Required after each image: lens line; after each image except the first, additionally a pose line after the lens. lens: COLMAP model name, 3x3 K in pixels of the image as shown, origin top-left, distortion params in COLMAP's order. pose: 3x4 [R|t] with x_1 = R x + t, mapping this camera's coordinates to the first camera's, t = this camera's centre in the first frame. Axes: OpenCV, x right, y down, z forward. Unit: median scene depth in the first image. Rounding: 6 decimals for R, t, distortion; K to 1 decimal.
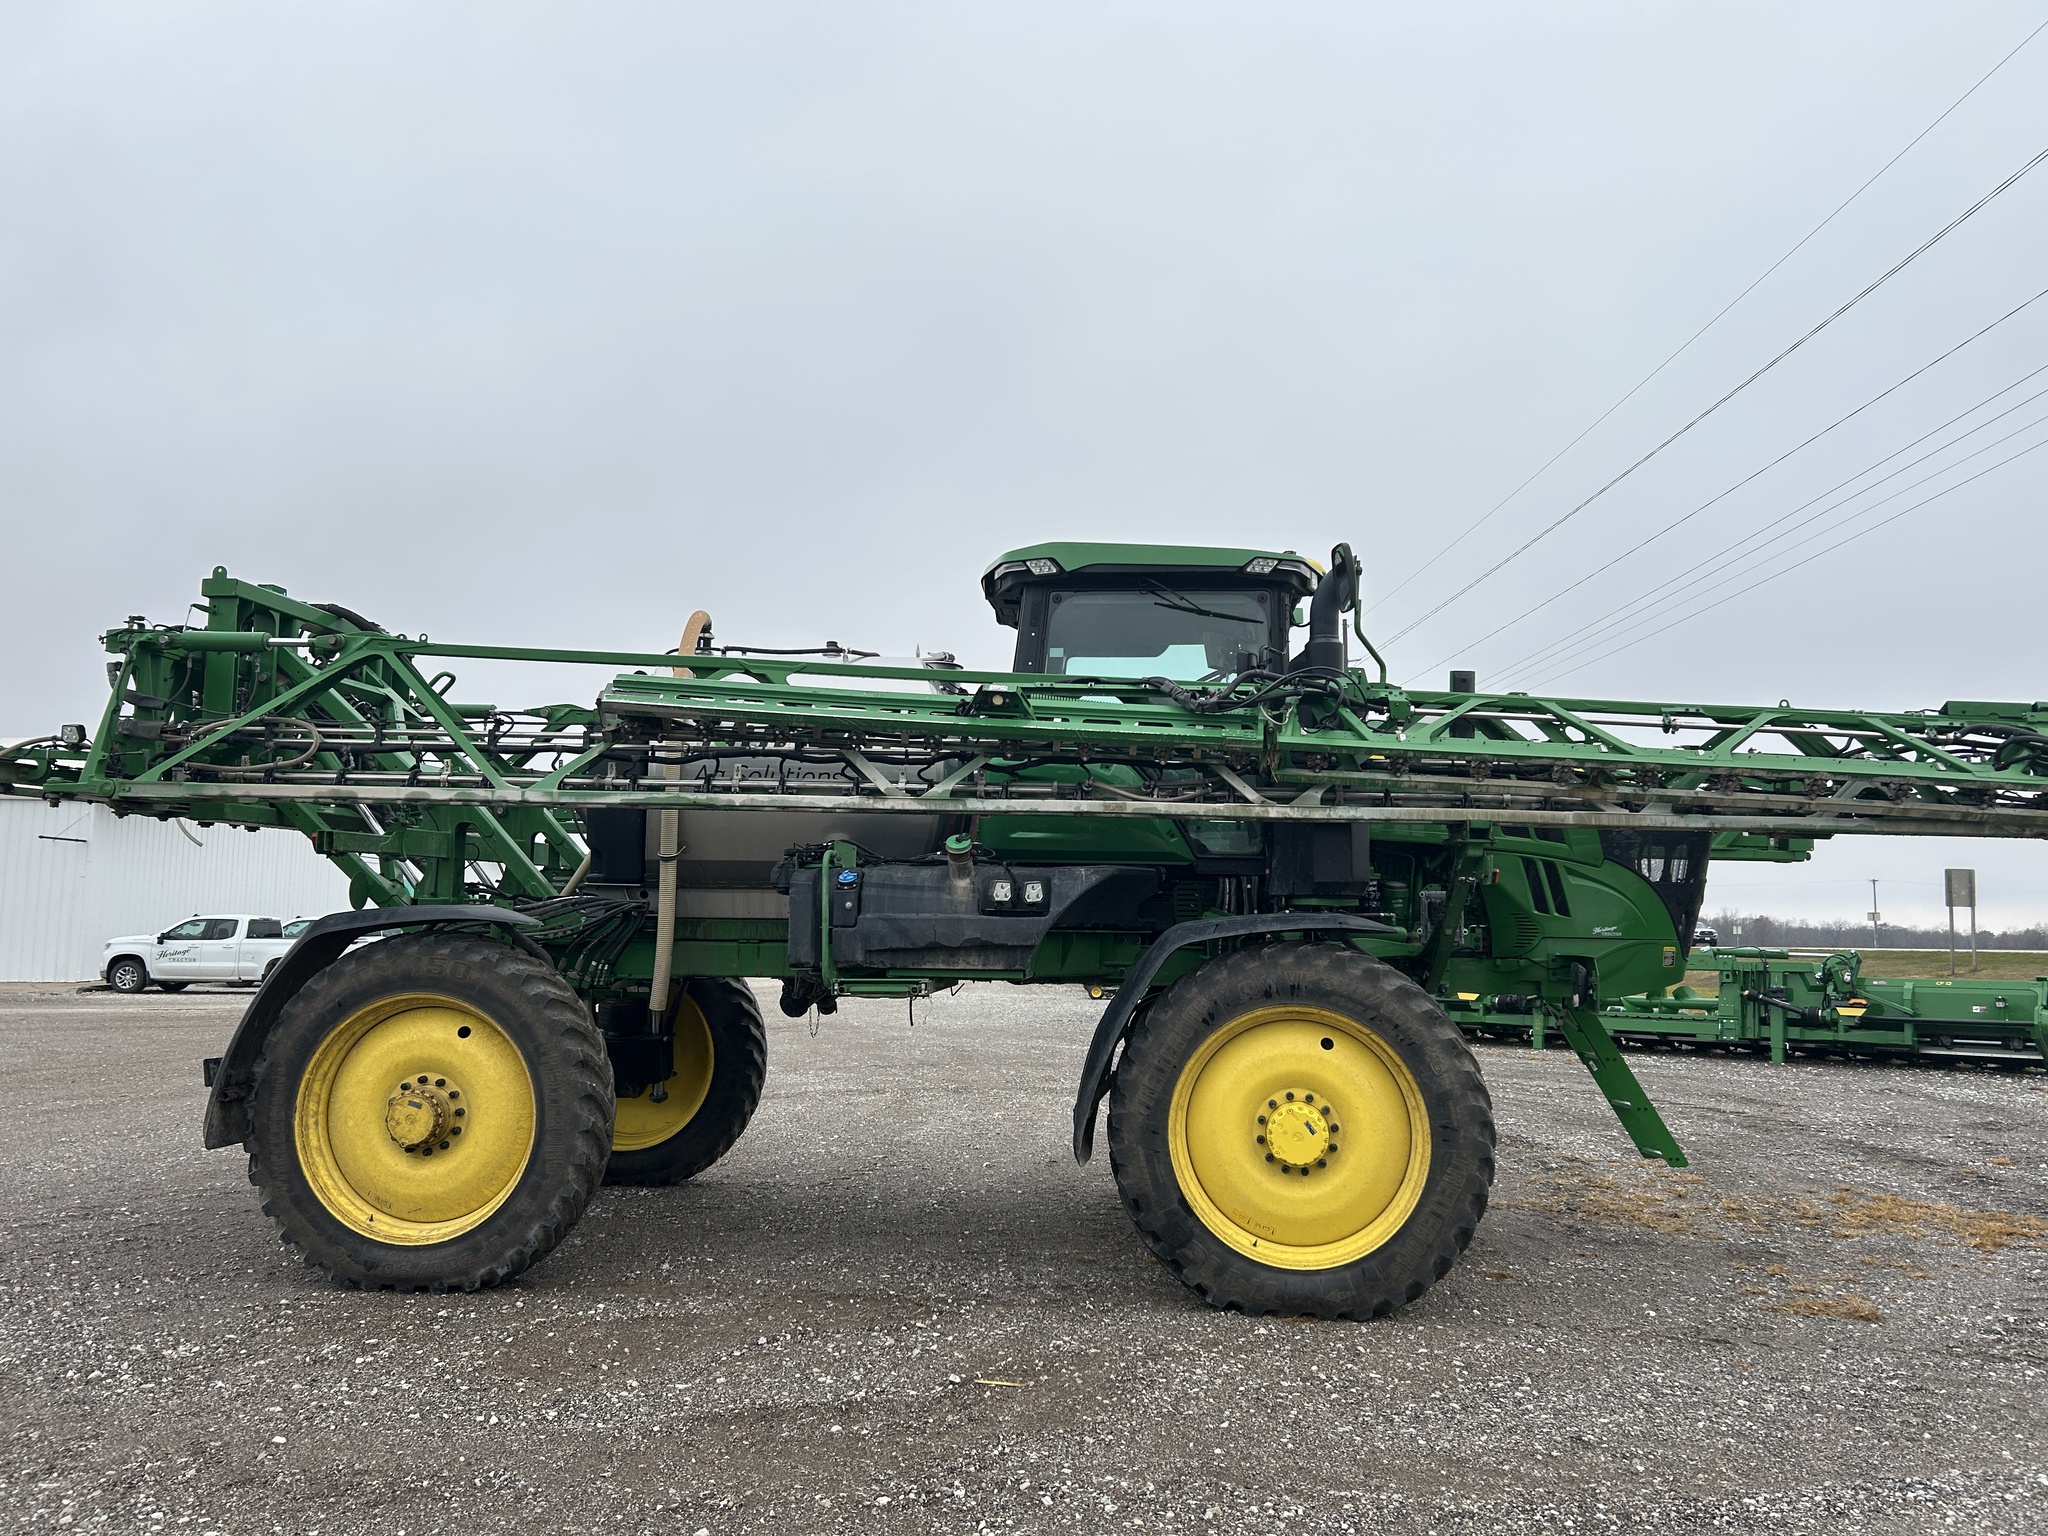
lens RADIAL K [[1563.4, 0, 1014.0], [0, 1563.4, 769.4], [0, 0, 1]] dist [0.066872, -0.075927]
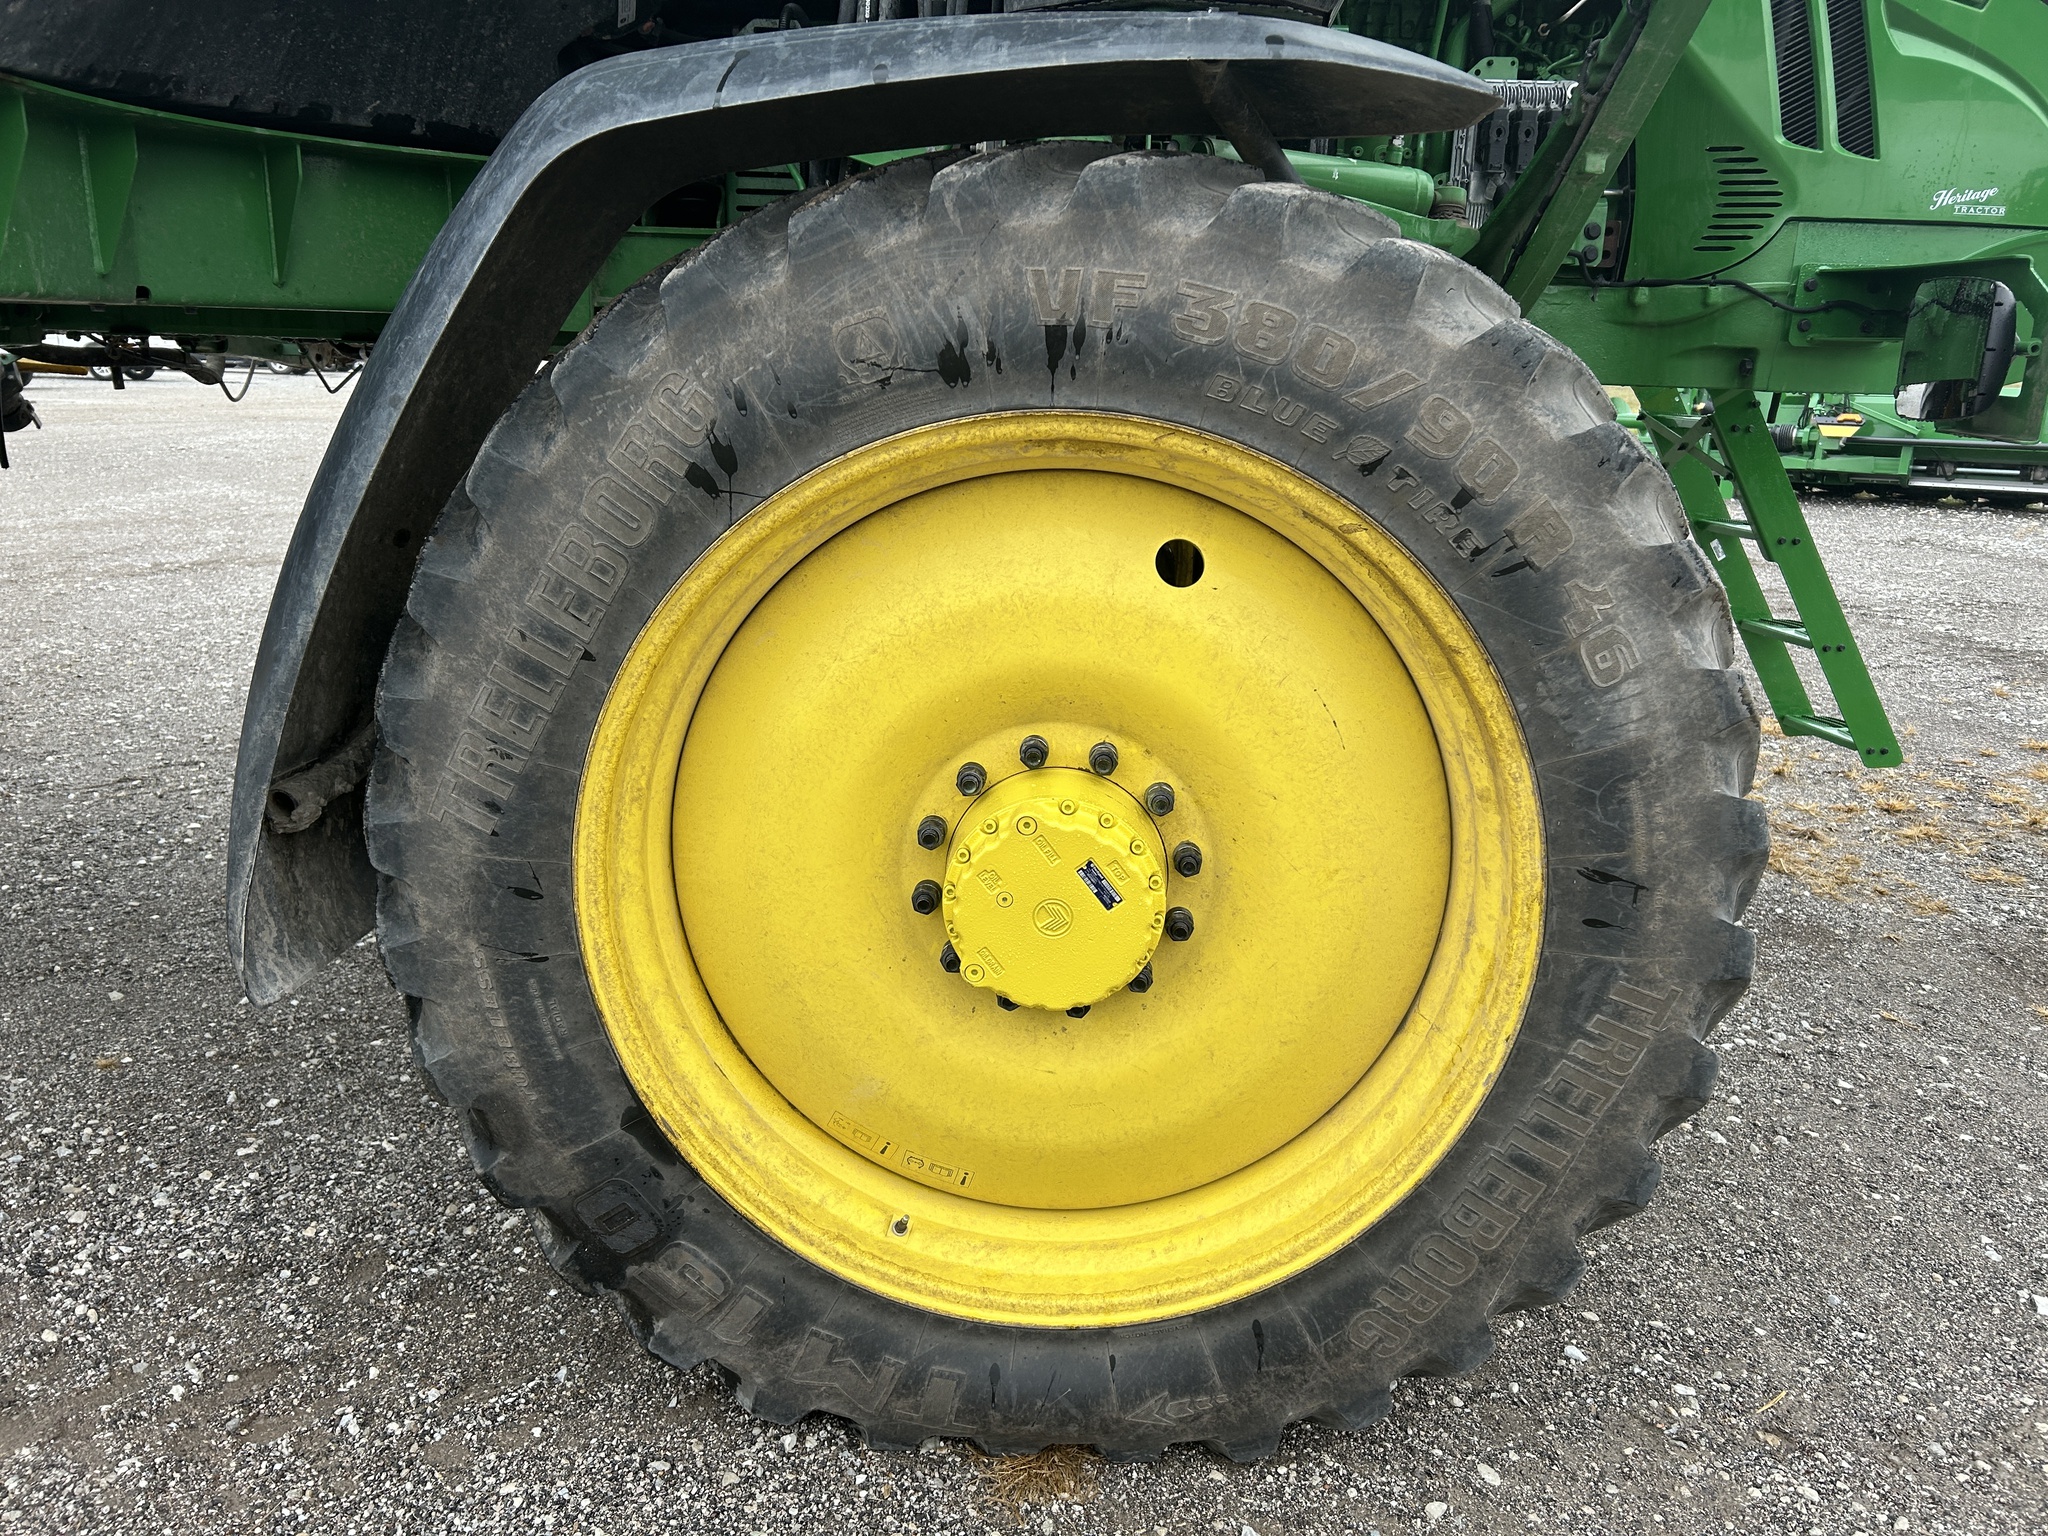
lens RADIAL K [[1563.4, 0, 1014.0], [0, 1563.4, 769.4], [0, 0, 1]] dist [0.066872, -0.075927]
pose [[0.993771, -0.019577, 0.109708, 0.143233], [-0.020793, 0.934590, 0.355119, 0.115331], [-0.109484, -0.355188, 0.928361, 0.751807]]
